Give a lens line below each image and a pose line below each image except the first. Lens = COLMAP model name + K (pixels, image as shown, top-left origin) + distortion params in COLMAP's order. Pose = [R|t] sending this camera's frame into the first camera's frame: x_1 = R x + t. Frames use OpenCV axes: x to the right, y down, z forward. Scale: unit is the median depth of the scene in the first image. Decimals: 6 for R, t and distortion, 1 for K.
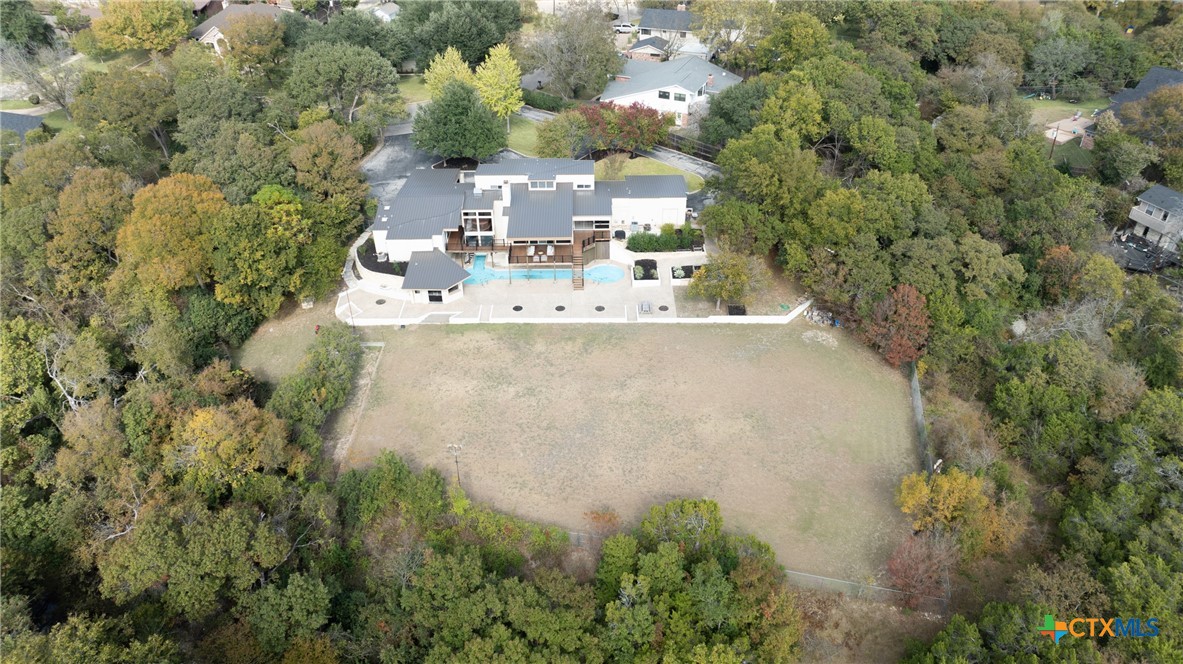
lens RADIAL K [[827.8, 0, 593.2], [0, 827.8, 333.3], [0, 0, 1]] dist [-0.019766, -0.004122]
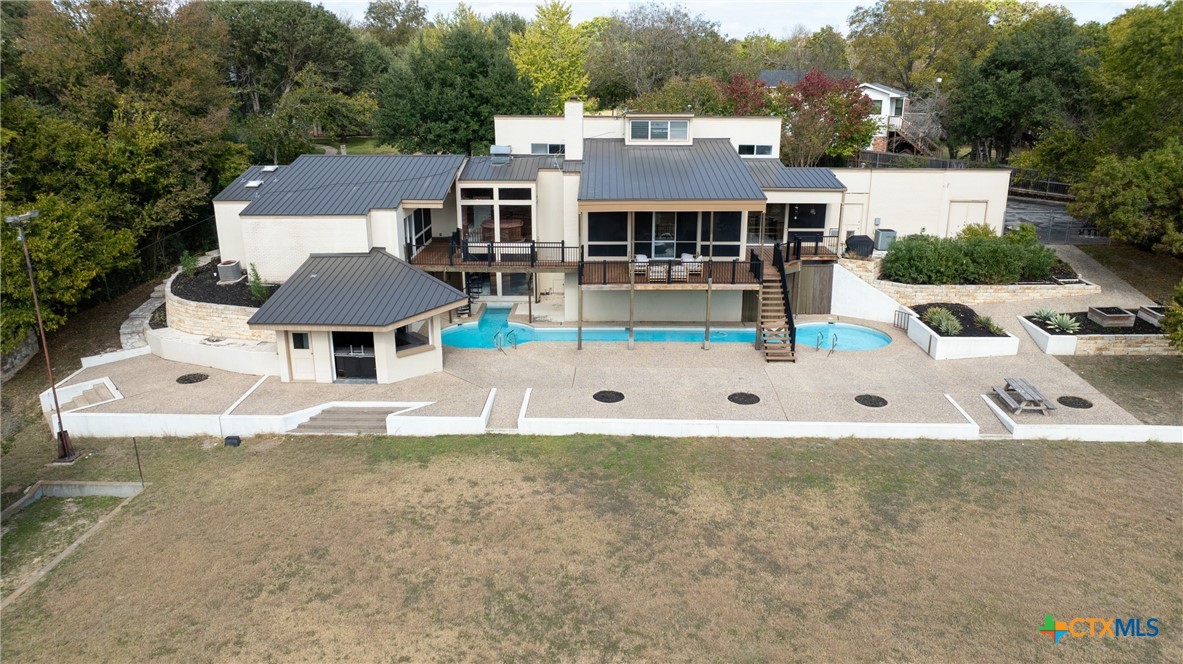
lens RADIAL K [[827.8, 0, 591.6], [0, 827.8, 345.7], [0, 0, 1]] dist [-0.019766, -0.004122]
pose [[0.999618, 0.011458, -0.025140, -0.088898], [-0.018262, 0.956843, -0.290031, 0.042377], [0.020732, 0.290380, 0.956687, 0.683042]]
